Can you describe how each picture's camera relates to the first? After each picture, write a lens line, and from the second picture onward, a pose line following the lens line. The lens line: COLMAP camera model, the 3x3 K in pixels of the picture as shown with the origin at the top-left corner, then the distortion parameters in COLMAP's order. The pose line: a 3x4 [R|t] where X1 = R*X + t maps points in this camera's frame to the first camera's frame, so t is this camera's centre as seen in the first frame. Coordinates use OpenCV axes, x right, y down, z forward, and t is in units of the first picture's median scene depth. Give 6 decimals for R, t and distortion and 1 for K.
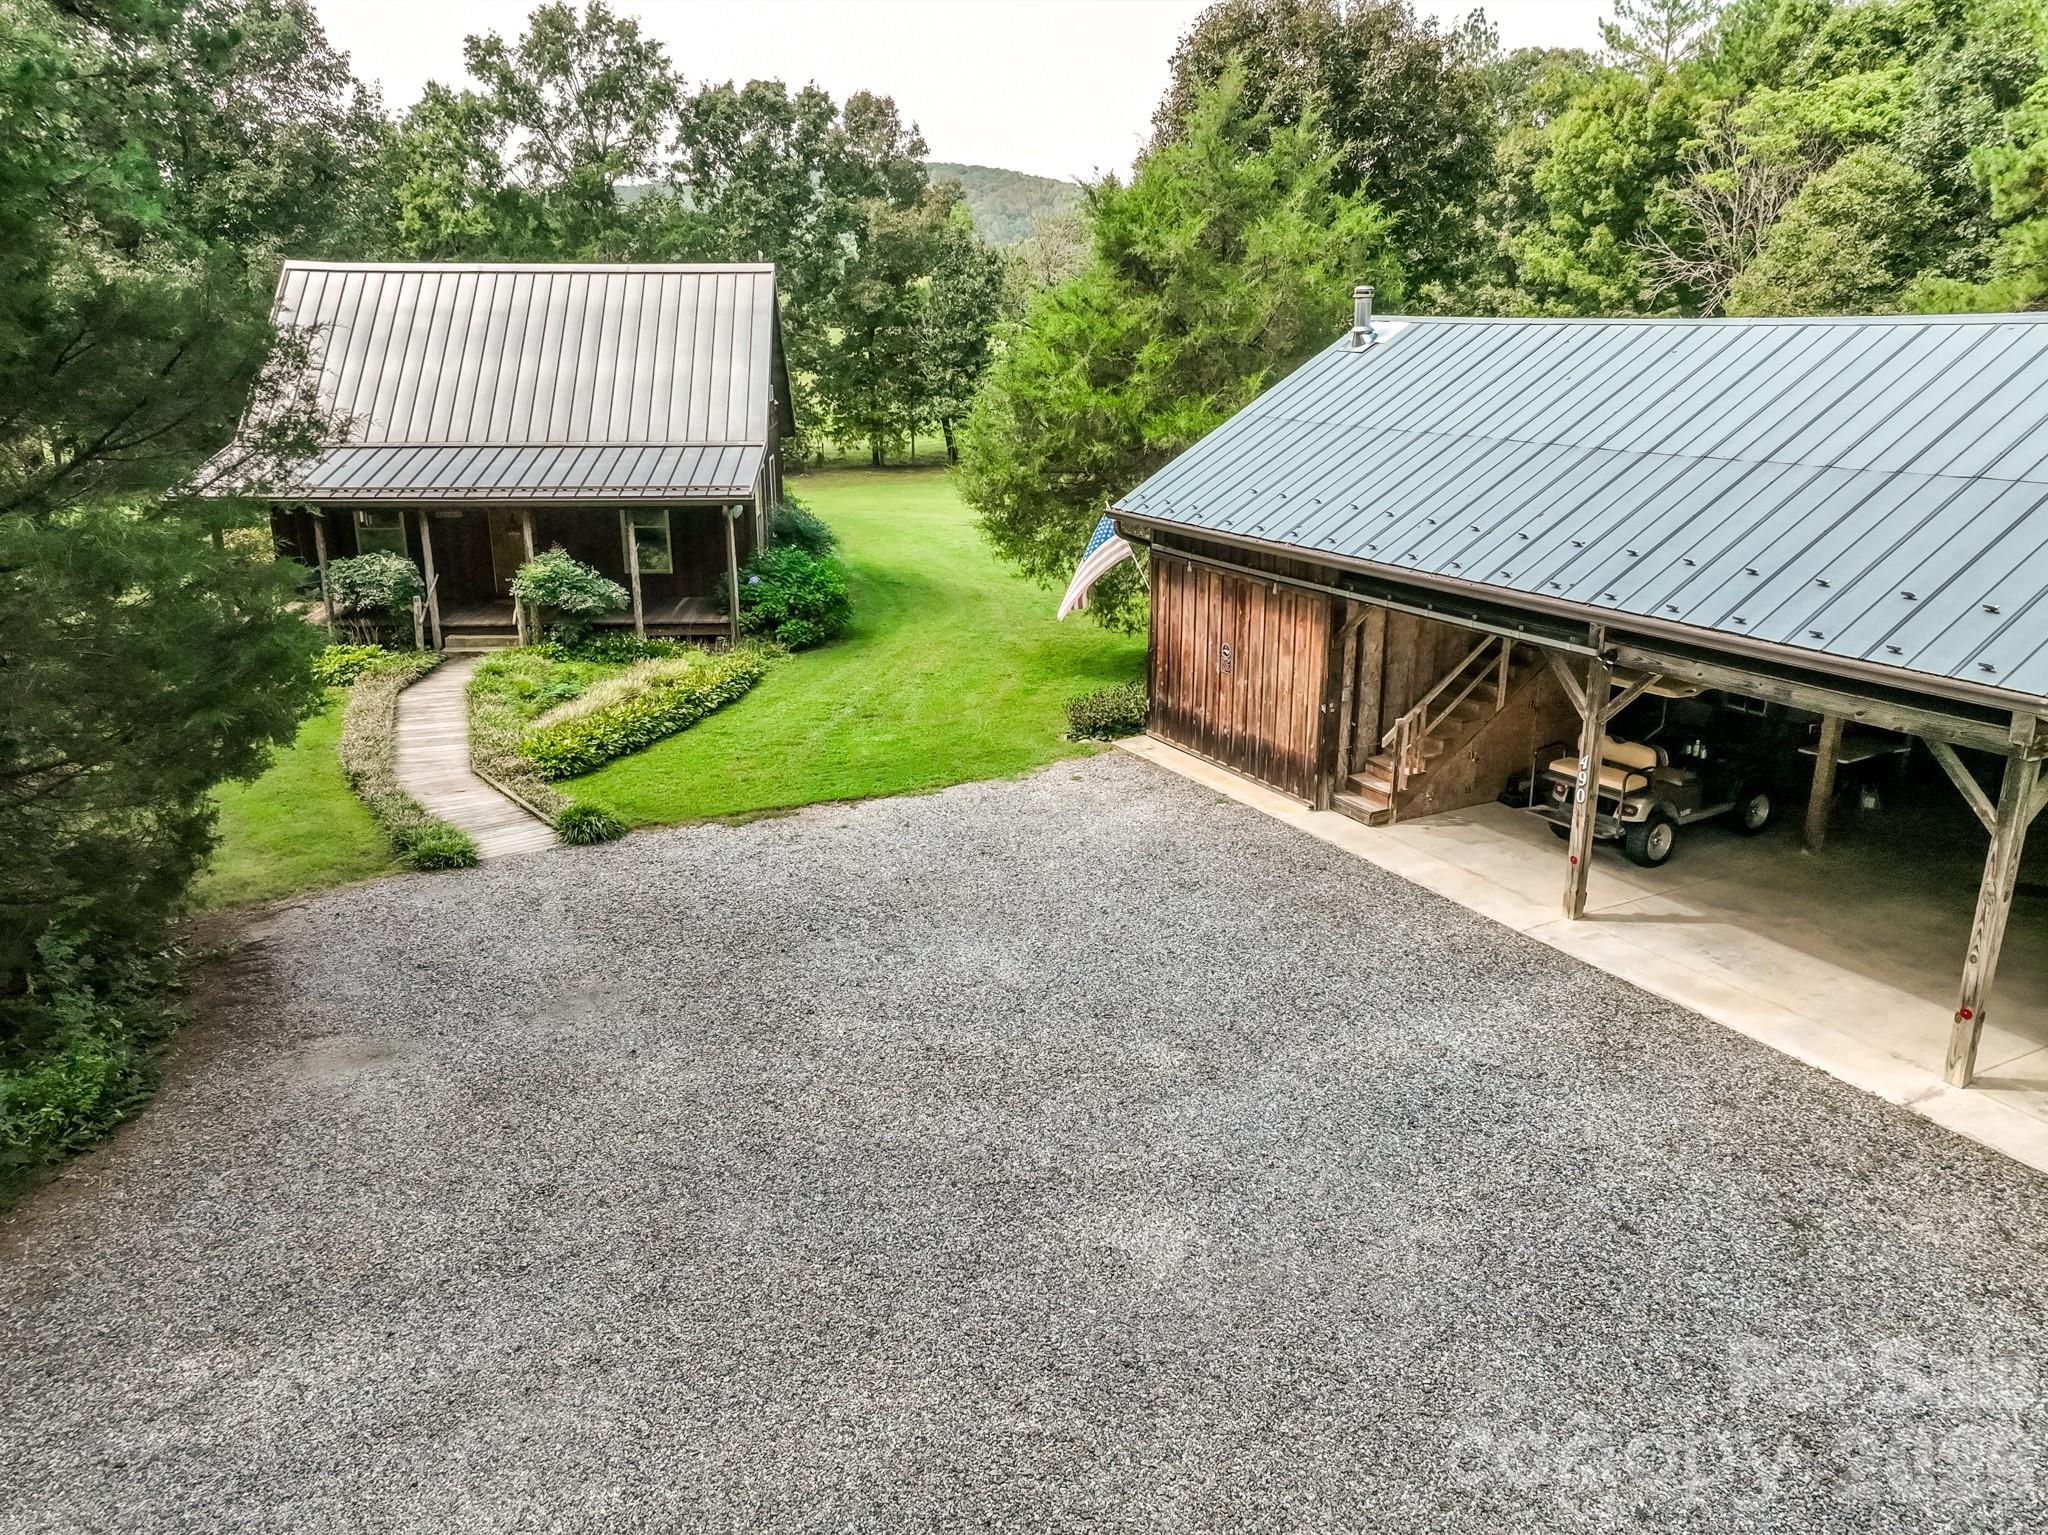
lens RADIAL K [[1440.9, 0, 1024.0], [0, 1440.9, 767.5], [0, 0, 1]] dist [-0.000864, 0.024981]
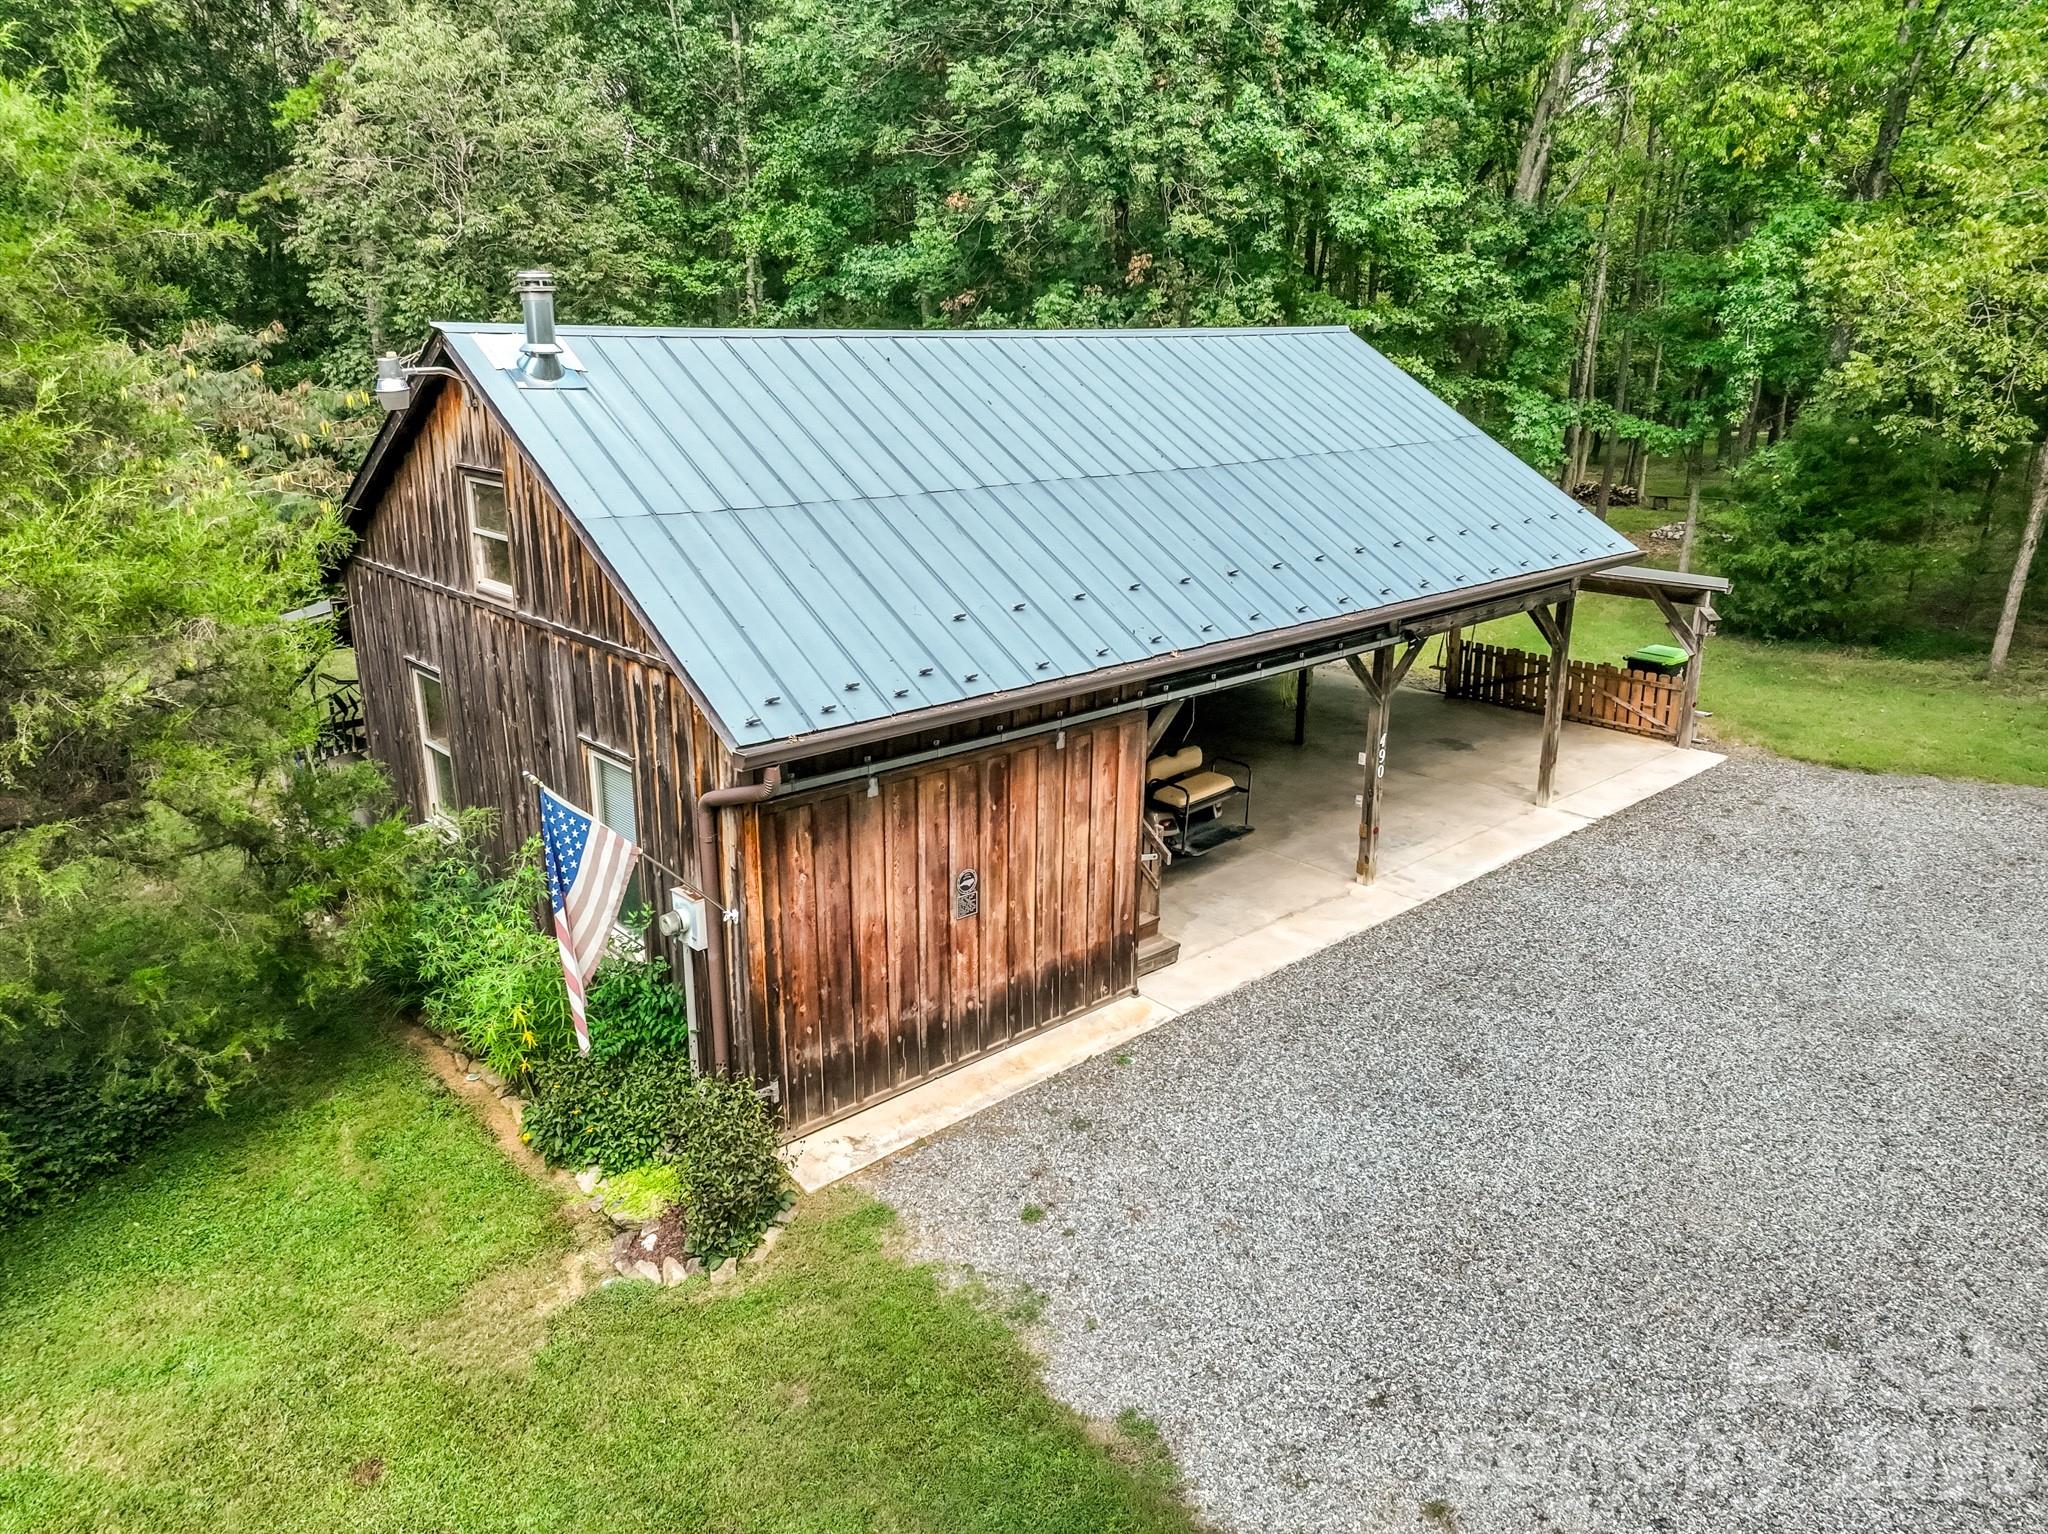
lens RADIAL K [[1440.9, 0, 1024.0], [0, 1440.9, 767.0], [0, 0, 1]] dist [-0.000864, 0.024981]
pose [[-0.258096, -0.284594, 0.923251, -0.342526], [0.277990, 0.893337, 0.353086, -0.276650], [-0.925261, 0.347785, -0.151452, 0.881296]]
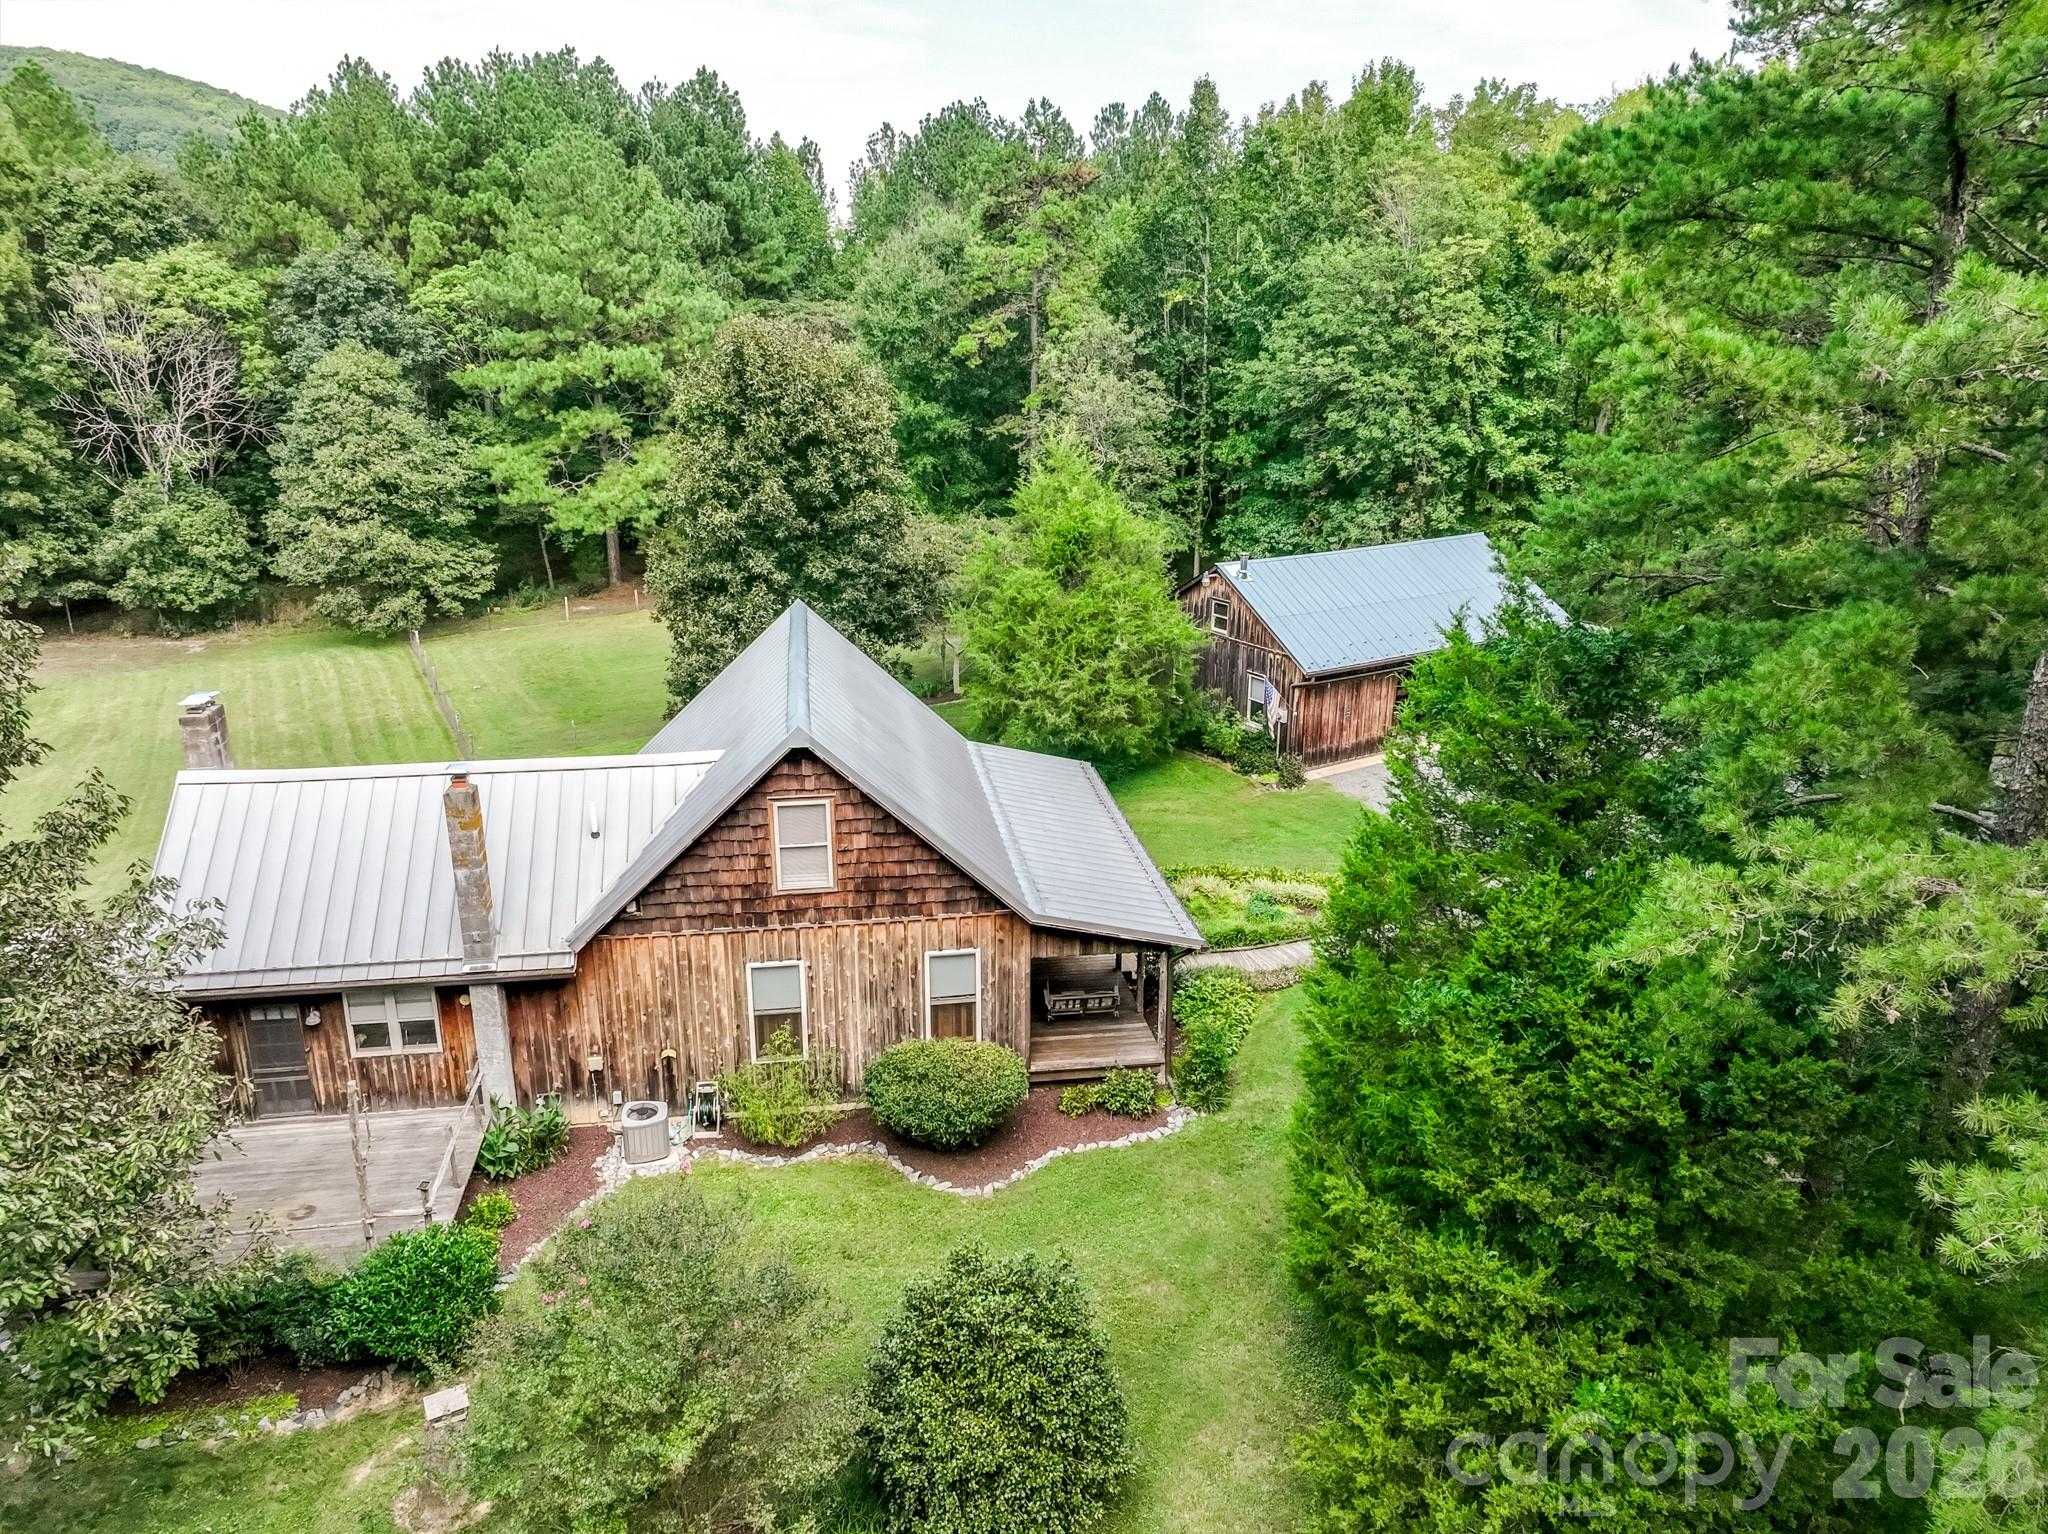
lens RADIAL K [[1440.9, 0, 1024.0], [0, 1440.9, 767.0], [0, 0, 1]] dist [-0.000864, 0.024981]
pose [[-0.092150, -0.303621, 0.948326, -1.717891], [0.287416, 0.903731, 0.317272, -0.747732], [-0.953363, 0.301801, 0.003986, 1.270734]]
